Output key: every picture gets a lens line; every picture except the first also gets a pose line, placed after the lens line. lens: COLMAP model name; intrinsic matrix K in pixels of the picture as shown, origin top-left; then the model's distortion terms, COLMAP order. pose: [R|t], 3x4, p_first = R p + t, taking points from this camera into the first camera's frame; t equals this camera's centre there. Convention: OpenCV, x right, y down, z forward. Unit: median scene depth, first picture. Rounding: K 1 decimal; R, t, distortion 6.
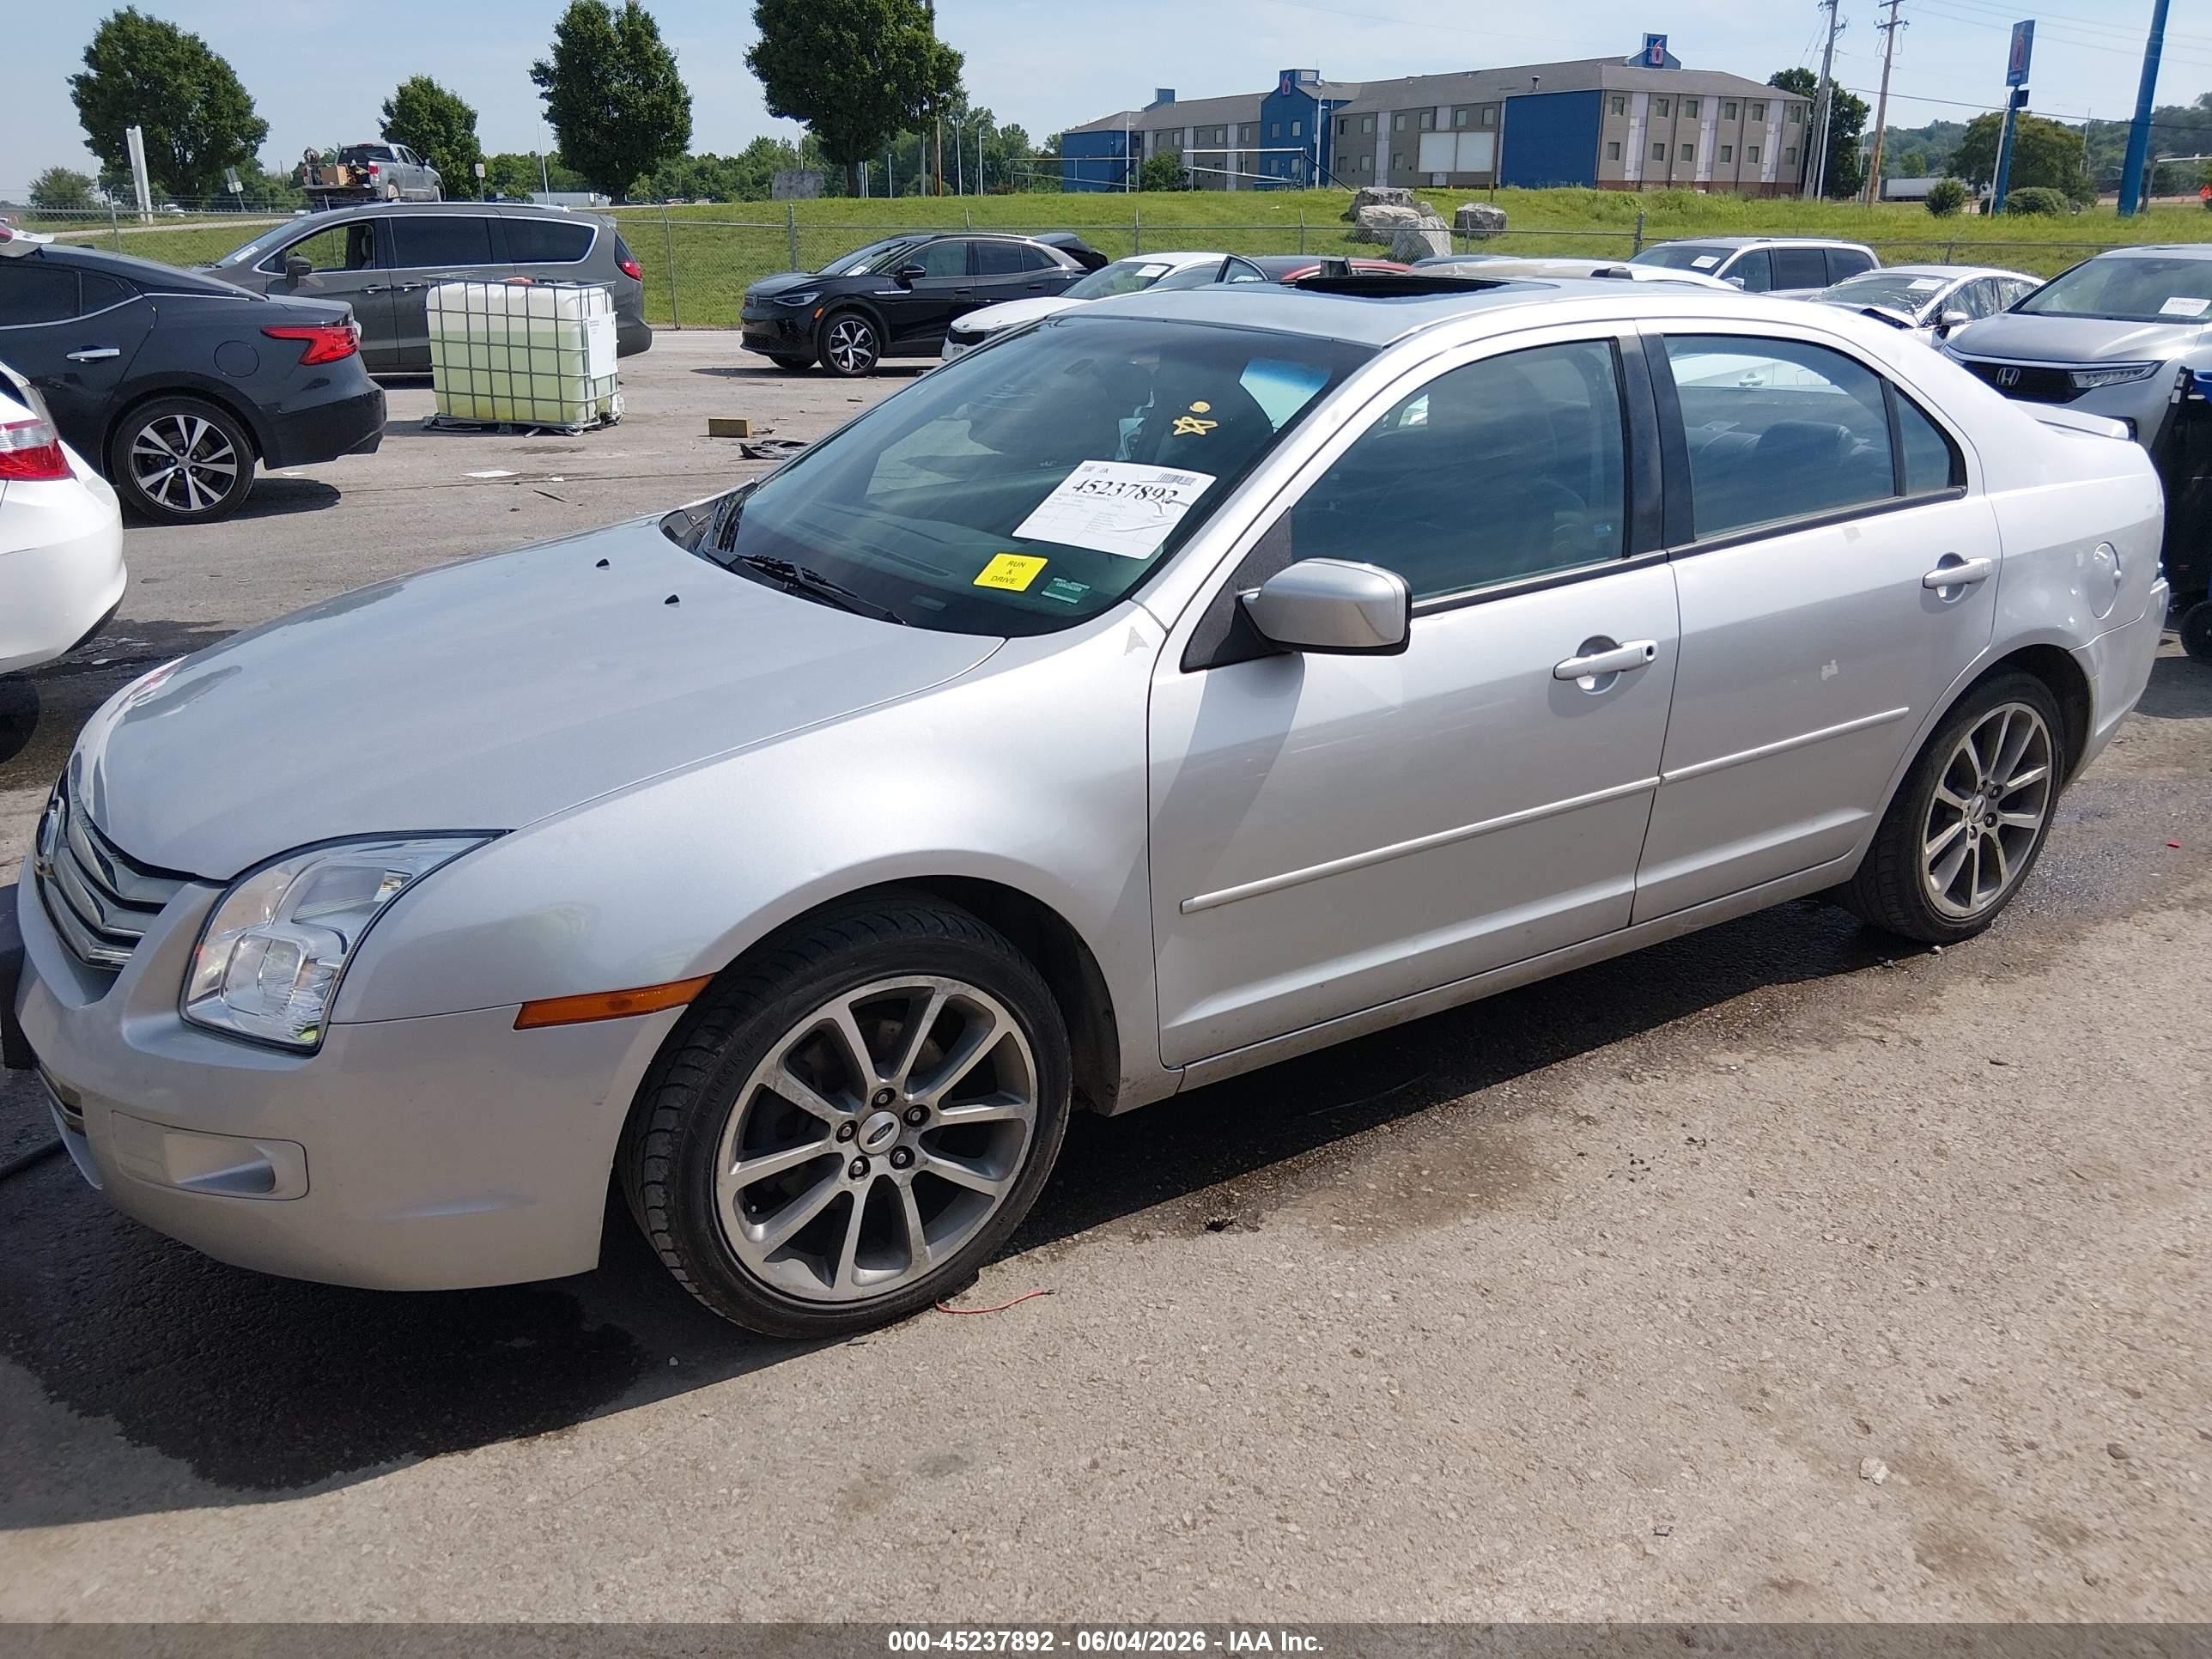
lens RADIAL K [[1710.8, 0, 1115.6], [0, 1710.8, 768.9], [0, 0, 1]] dist [0.085158, -0.154752]
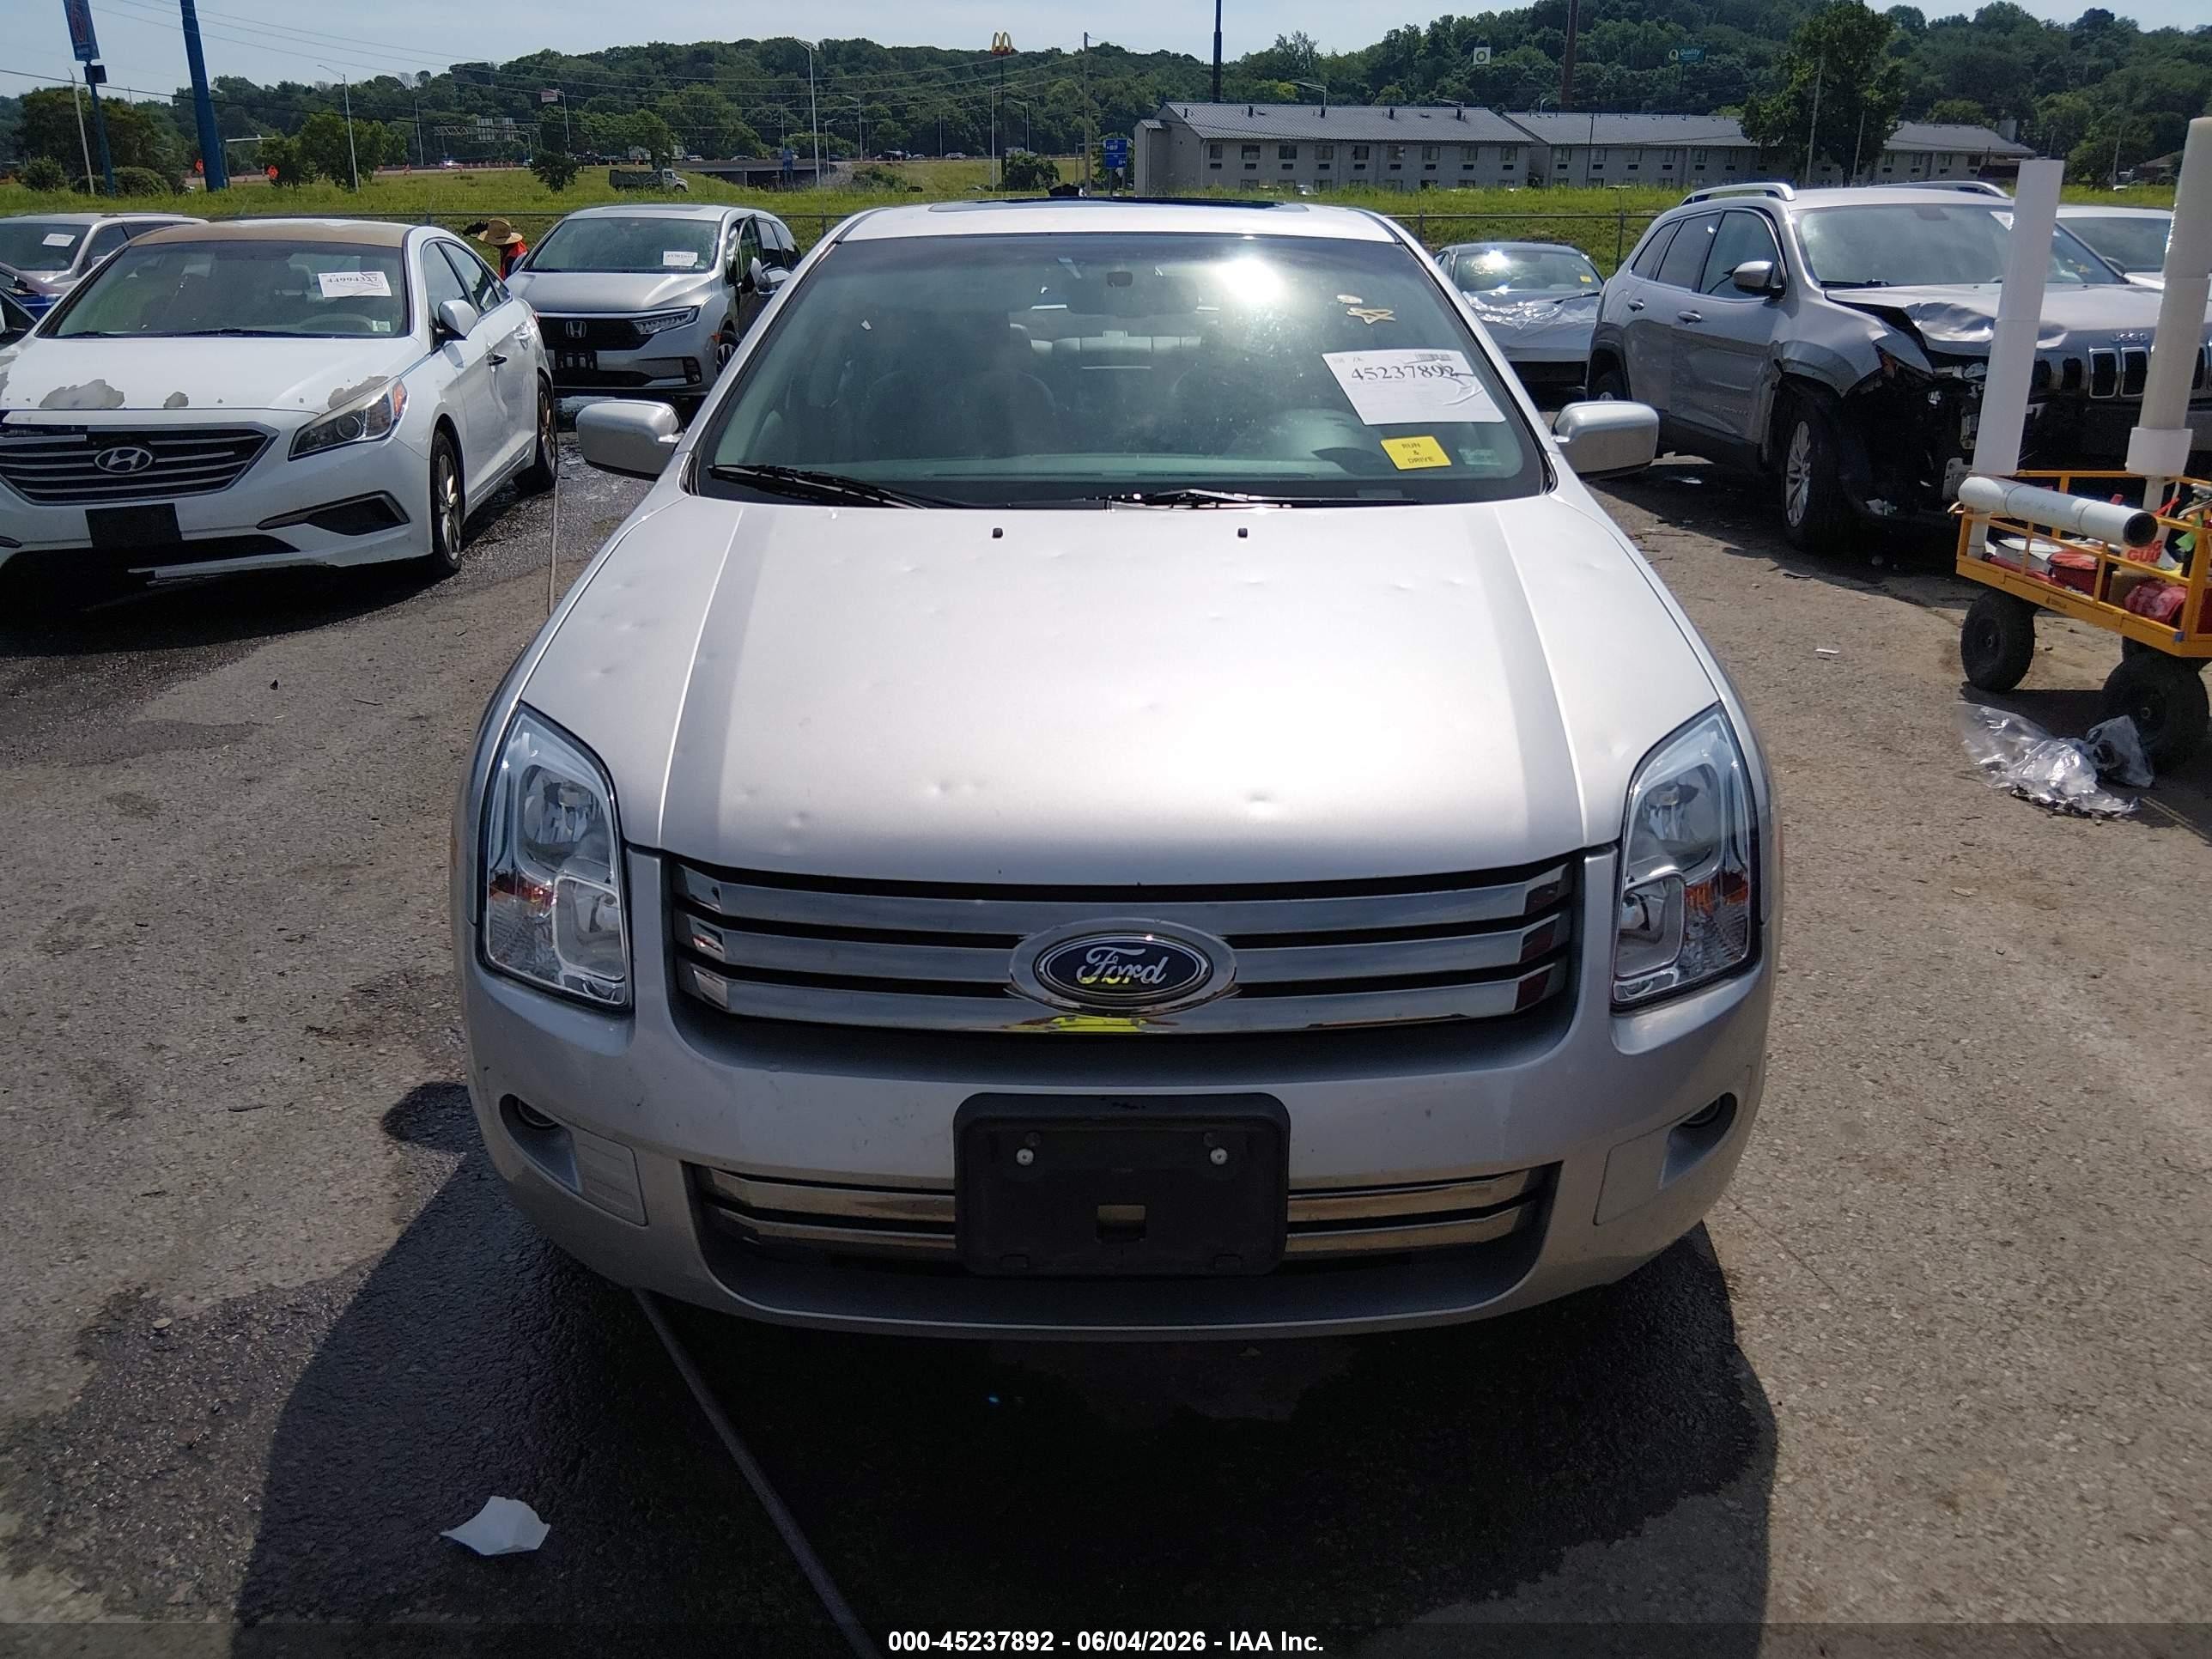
lens RADIAL K [[1711.1, 0, 1110.6], [0, 1711.1, 771.4], [0, 0, 1]] dist [0.079511, -0.148443]
pose [[0.535417, -0.262451, 0.802775, -0.917366], [0.253535, 0.956602, 0.143644, -0.109242], [-0.805635, 0.126622, 0.578721, 0.474559]]
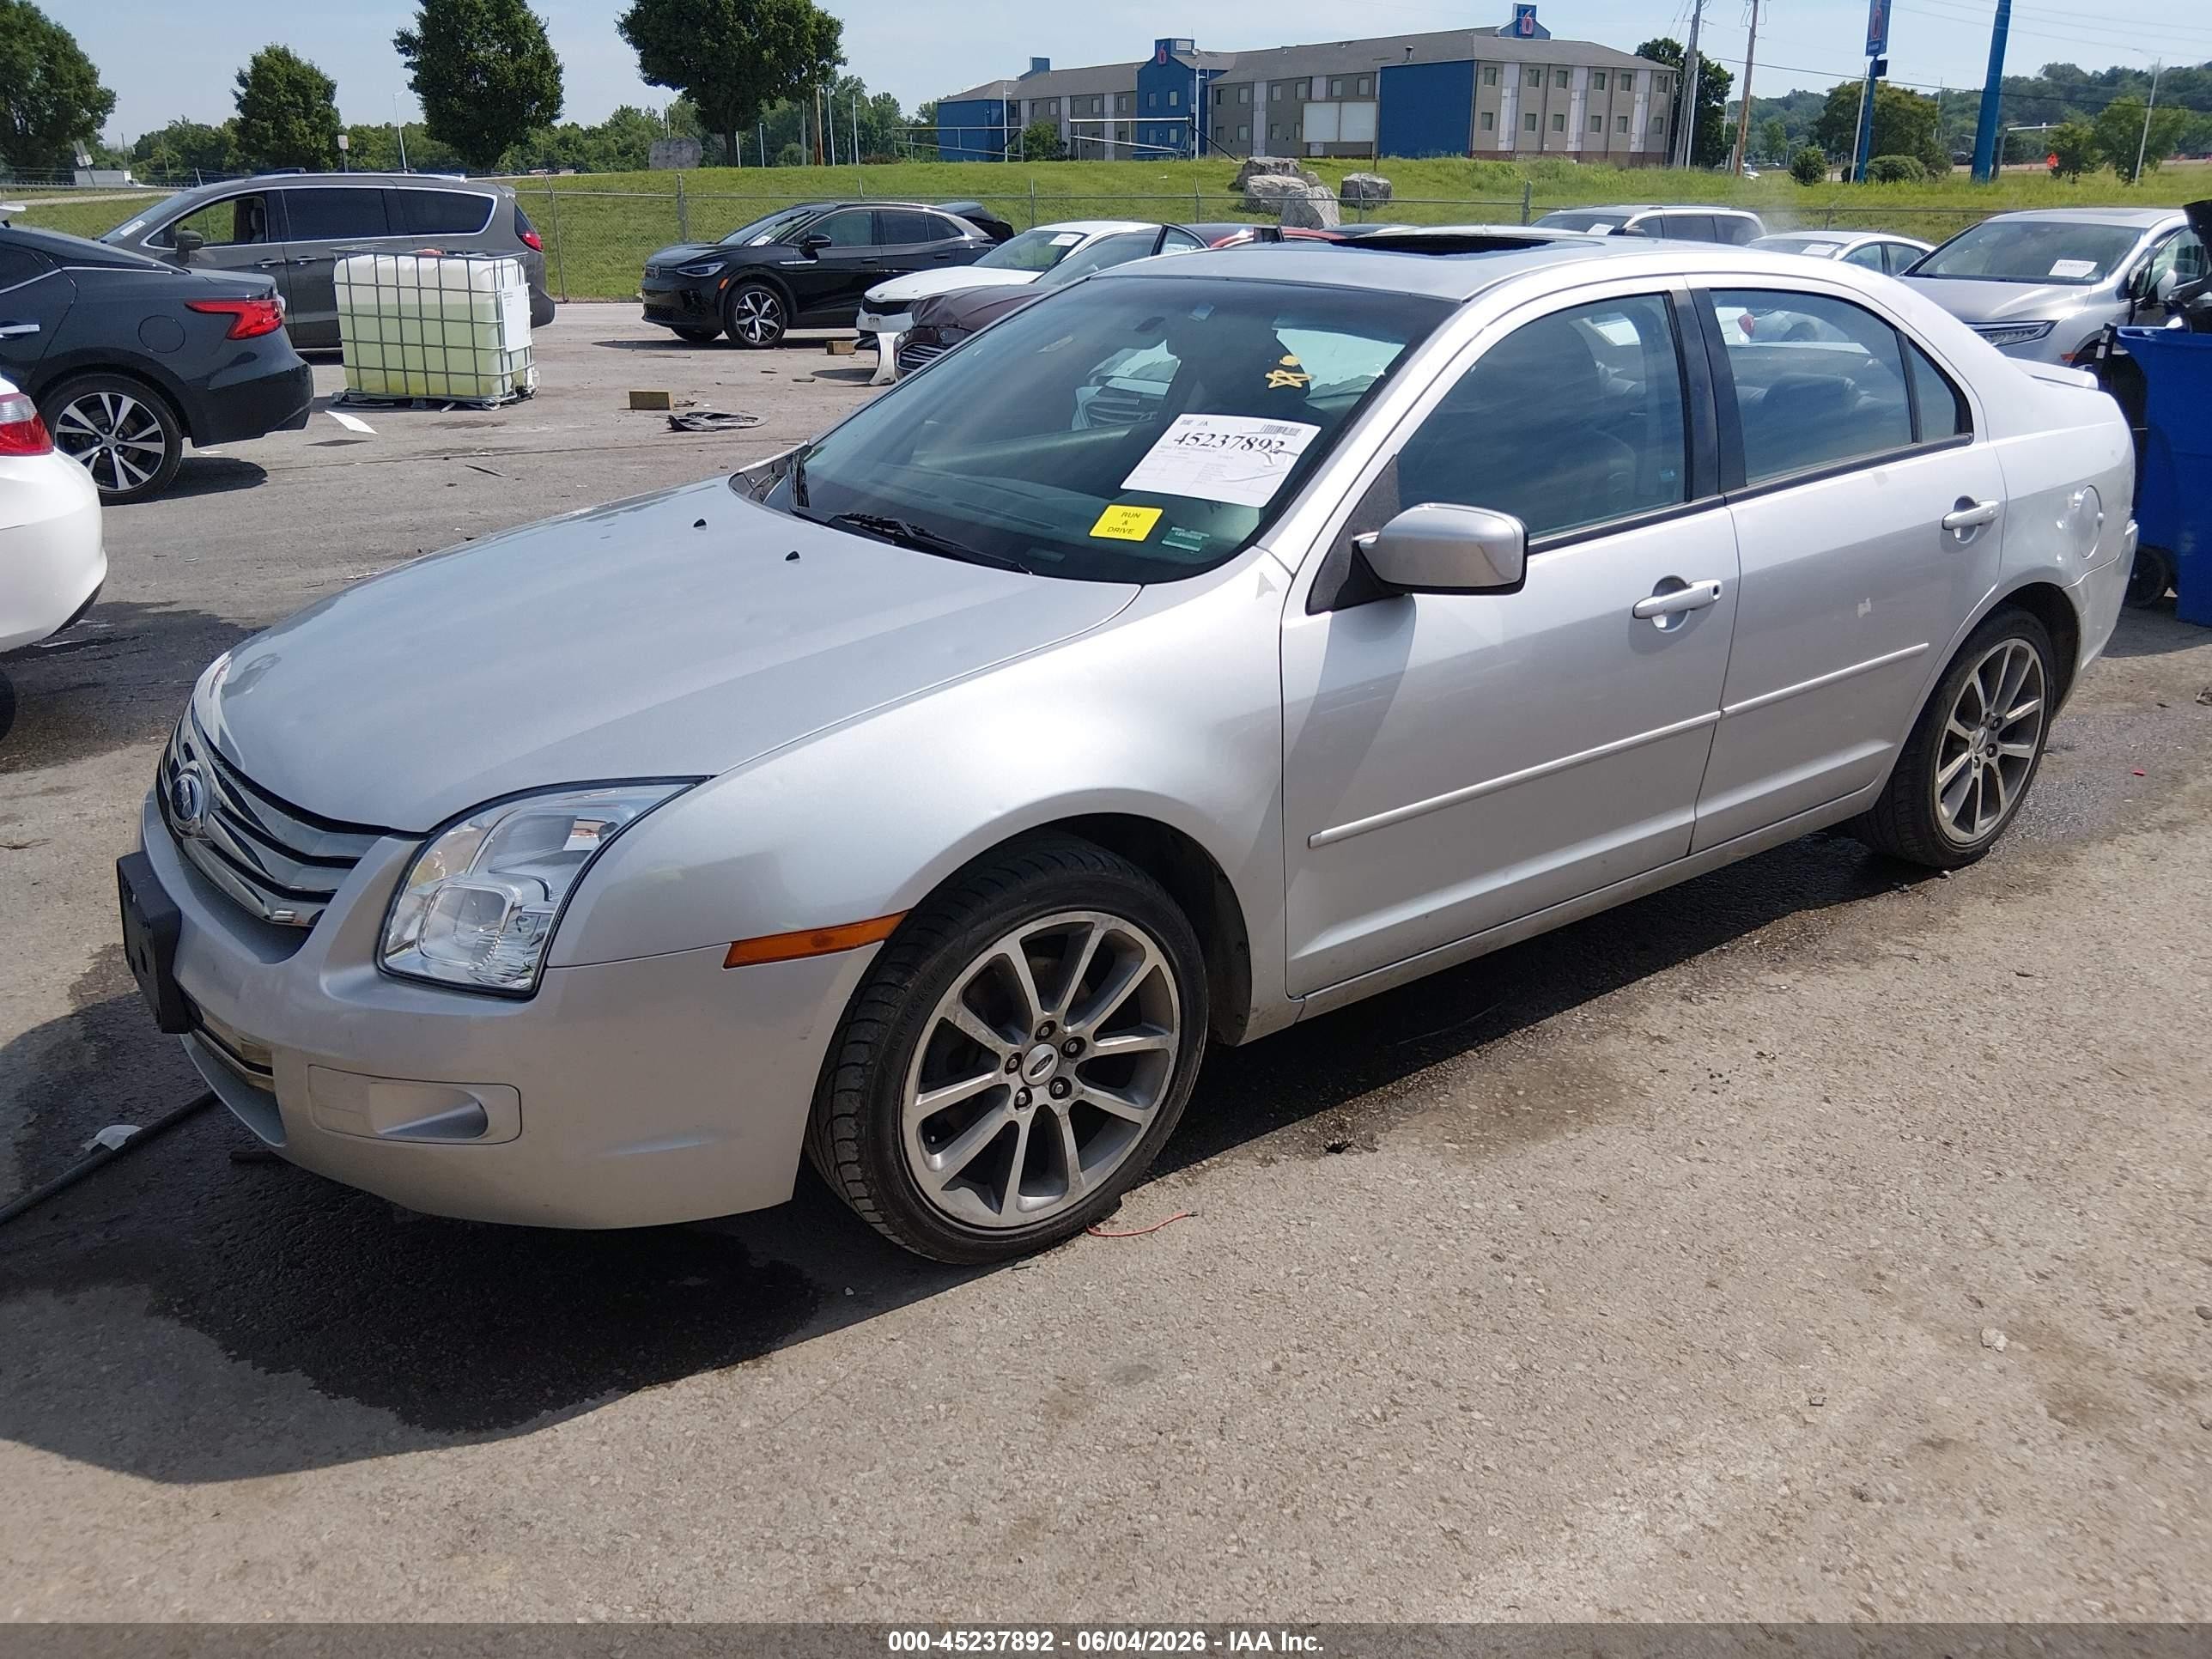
lens RADIAL K [[1711.1, 0, 1110.6], [0, 1711.1, 771.4], [0, 0, 1]] dist [0.079511, -0.148443]
pose [[0.997675, -0.024389, 0.063640, -0.119131], [0.023326, 0.999577, 0.017383, 0.013840], [-0.064037, -0.015858, 0.997822, -0.023511]]
